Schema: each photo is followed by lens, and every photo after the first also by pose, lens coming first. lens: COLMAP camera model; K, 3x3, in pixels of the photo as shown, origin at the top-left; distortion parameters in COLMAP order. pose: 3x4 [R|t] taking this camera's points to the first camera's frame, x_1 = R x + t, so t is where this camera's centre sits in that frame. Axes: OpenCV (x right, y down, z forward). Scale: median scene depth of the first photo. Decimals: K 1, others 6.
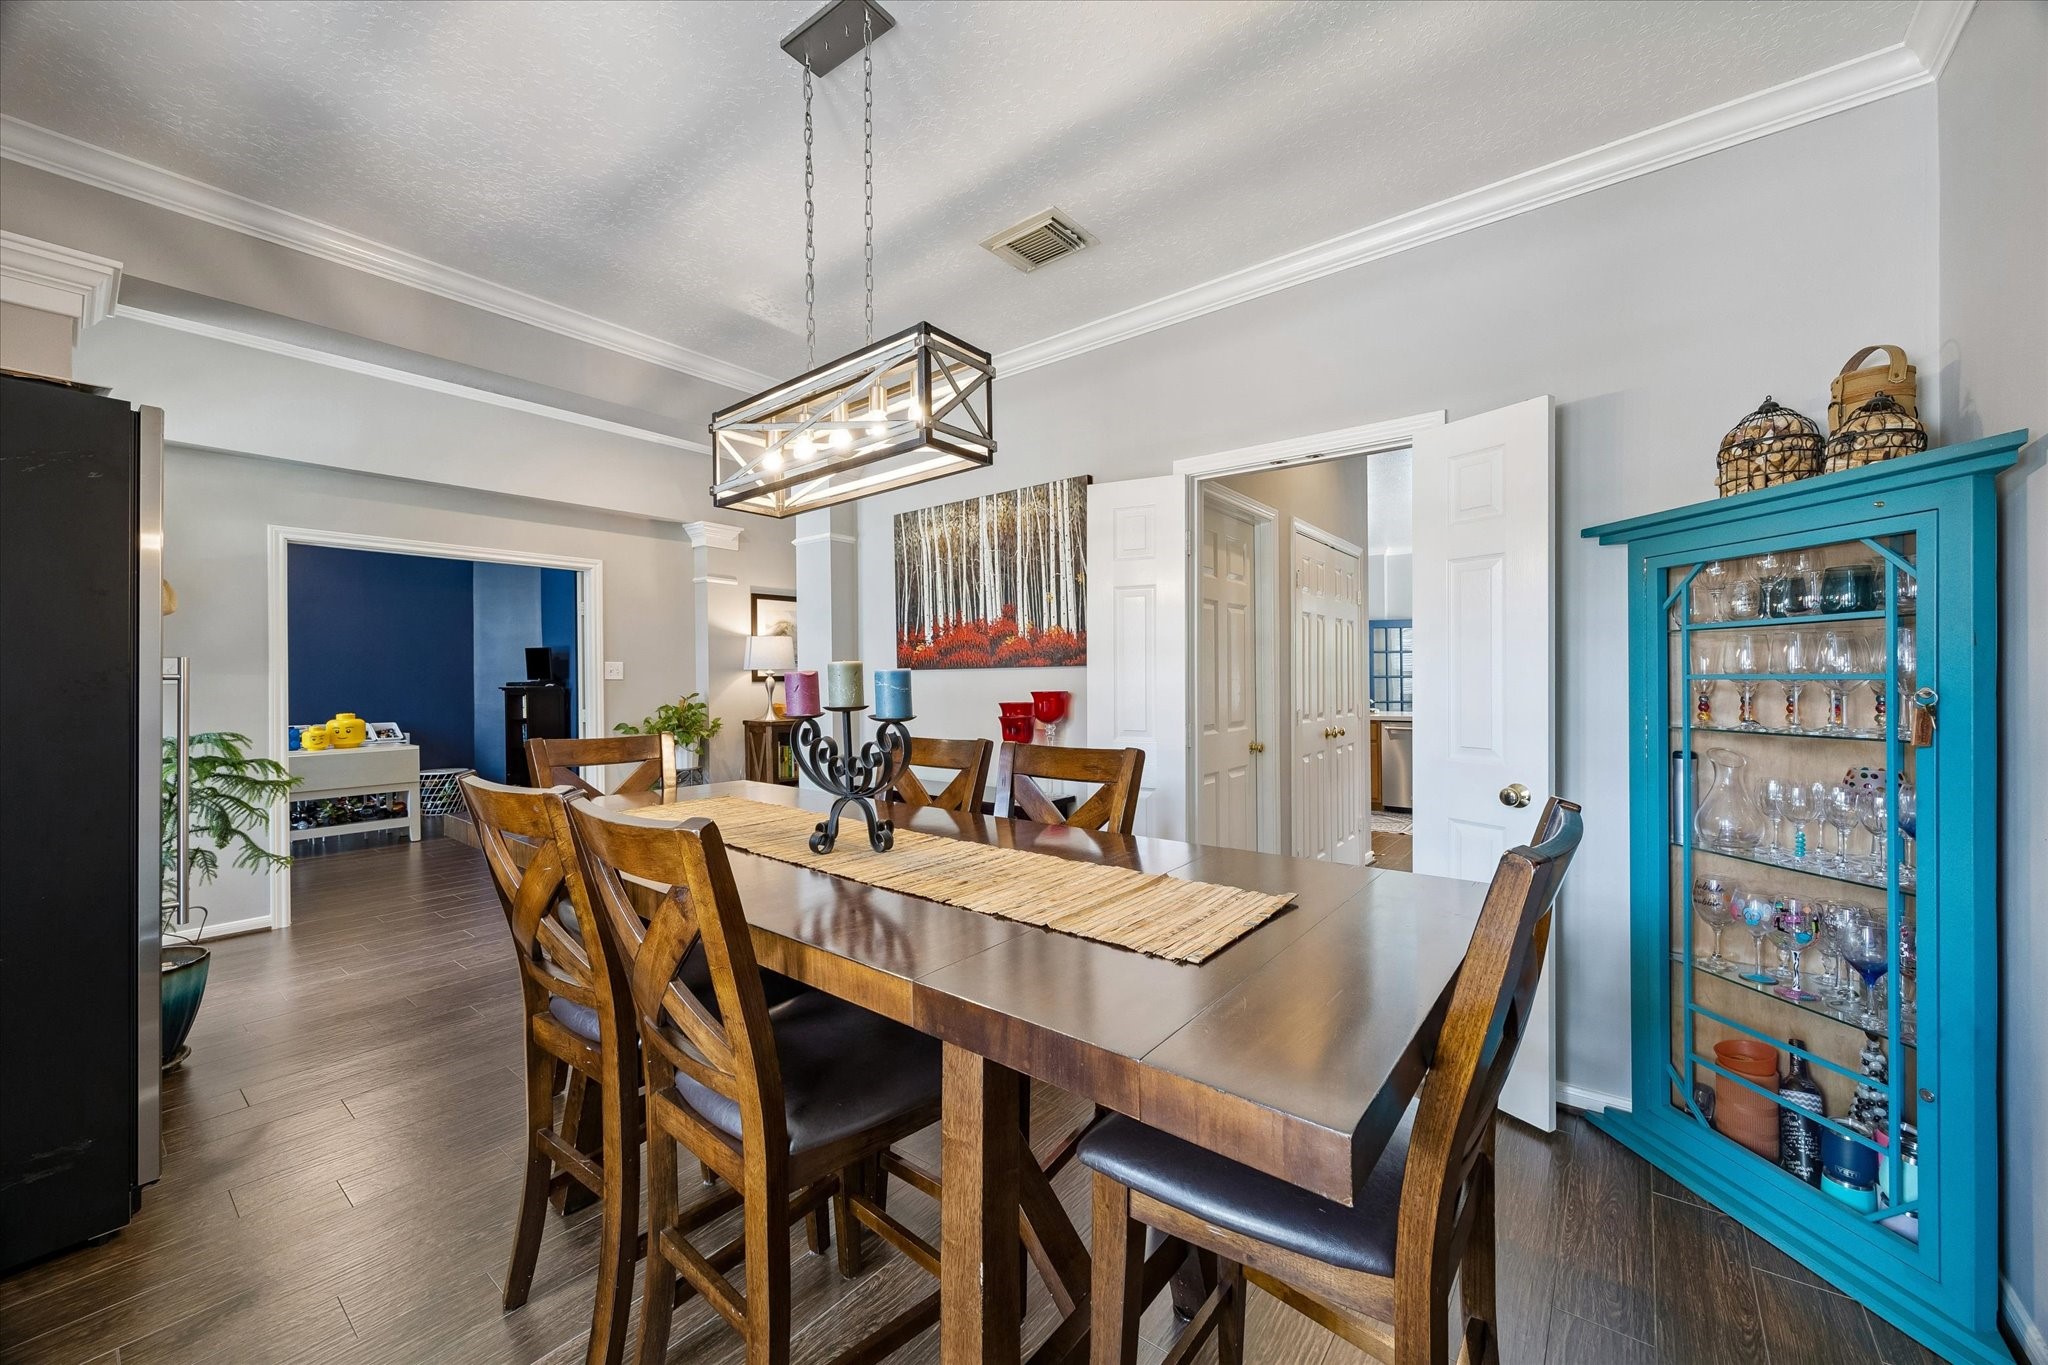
lens RADIAL K [[774.7, 0, 1027.3], [0, 774.7, 656.0], [0, 0, 1]] dist [0.000703, 0.000079]
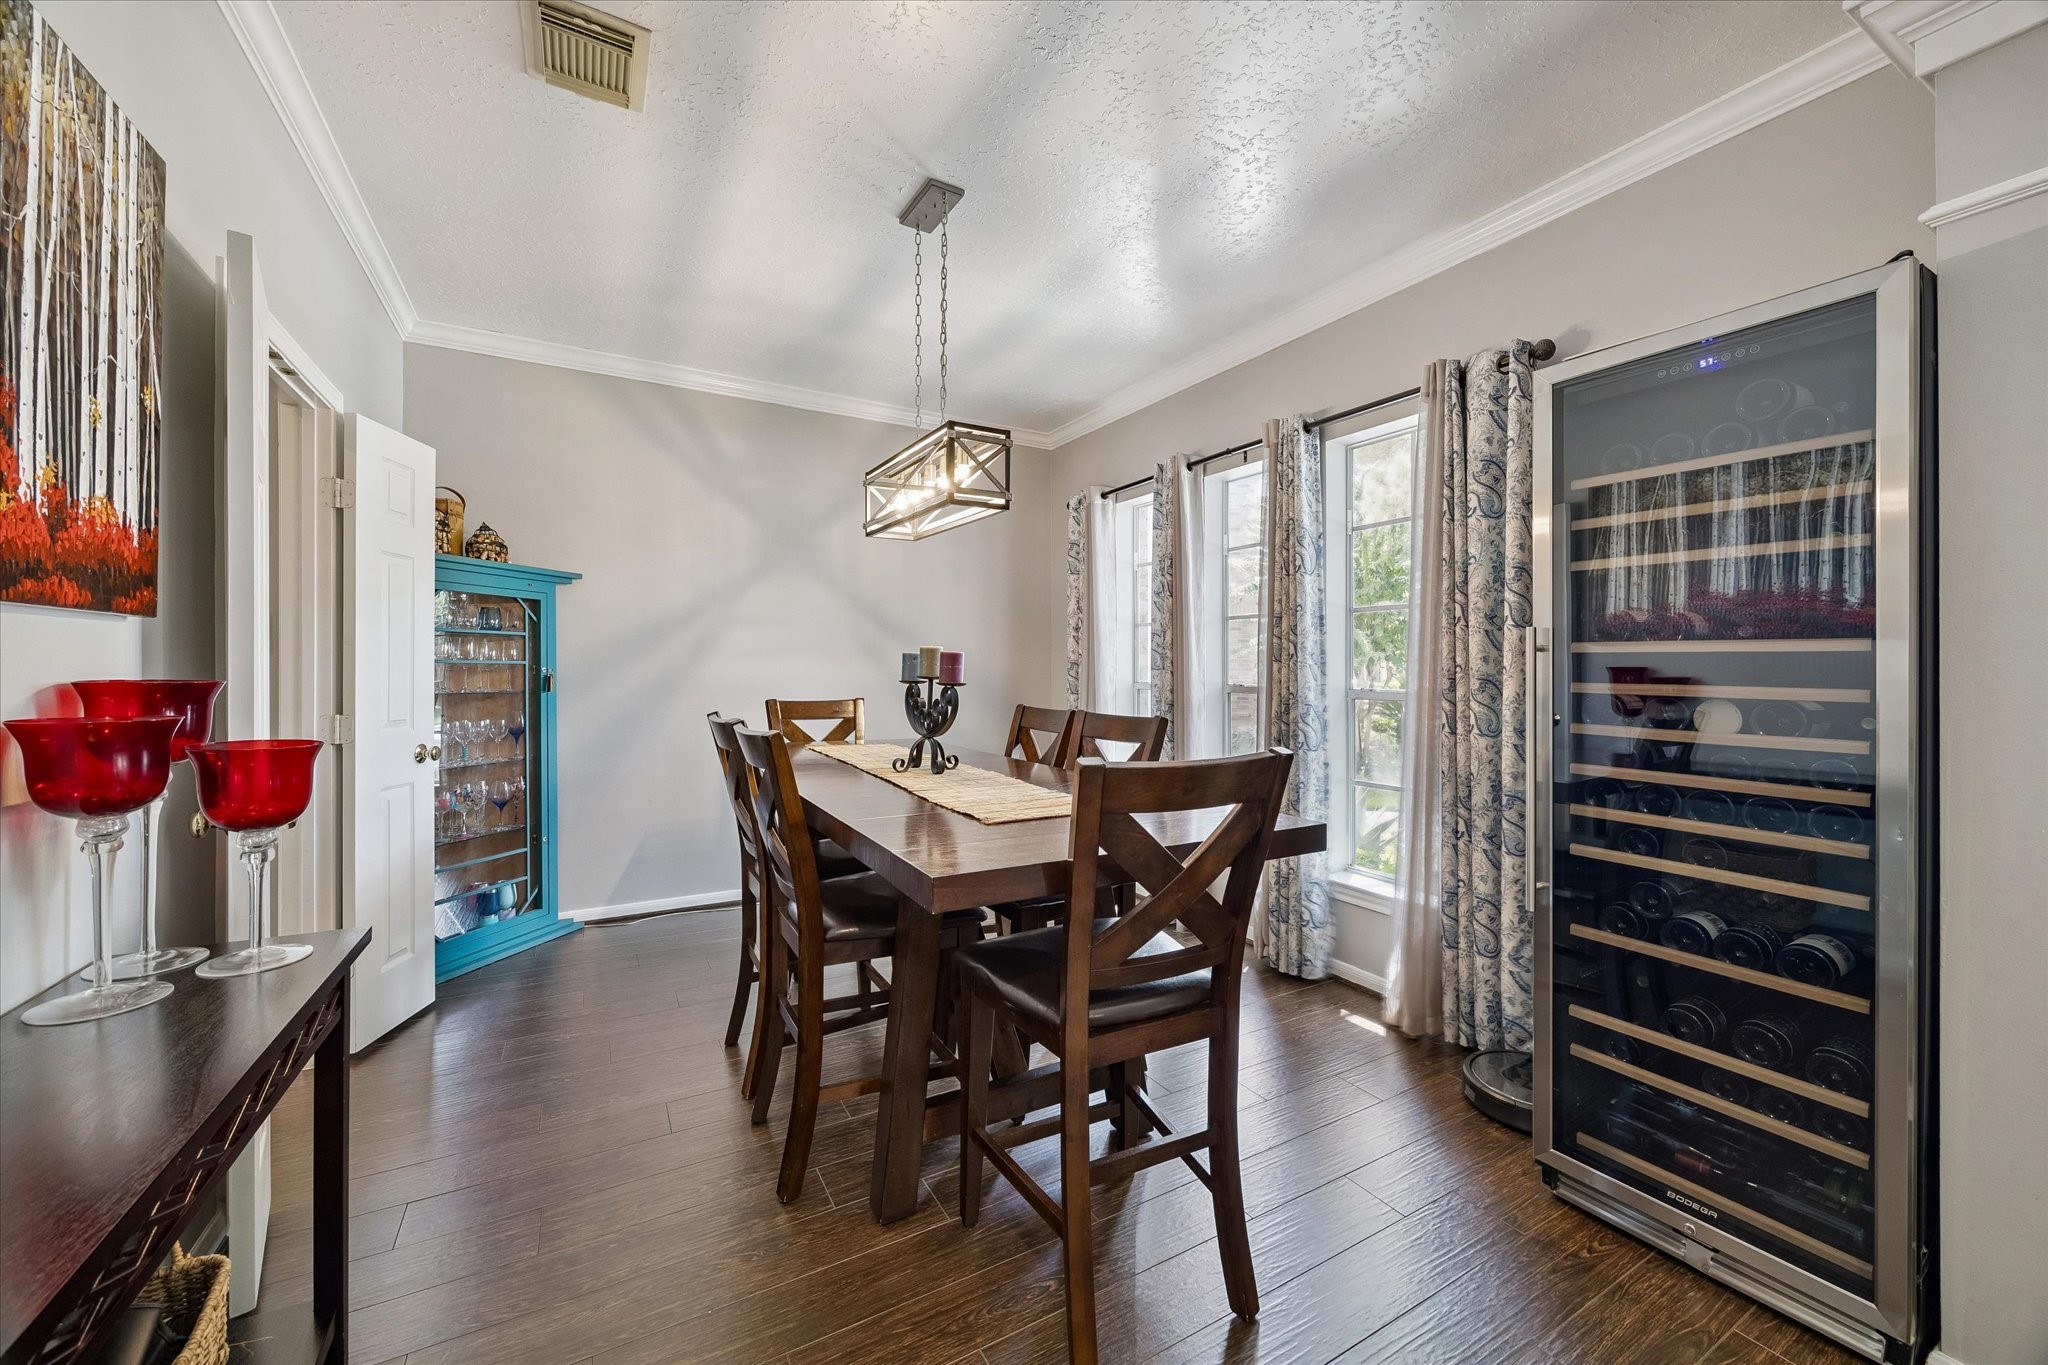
lens RADIAL K [[774.7, 0, 1027.3], [0, 774.7, 656.0], [0, 0, 1]] dist [0.000703, 0.000079]
pose [[0.949175, 0.010210, -0.314584, 0.432919], [-0.002117, 0.999658, 0.026059, -0.018519], [0.314743, -0.024068, 0.948872, -0.332683]]
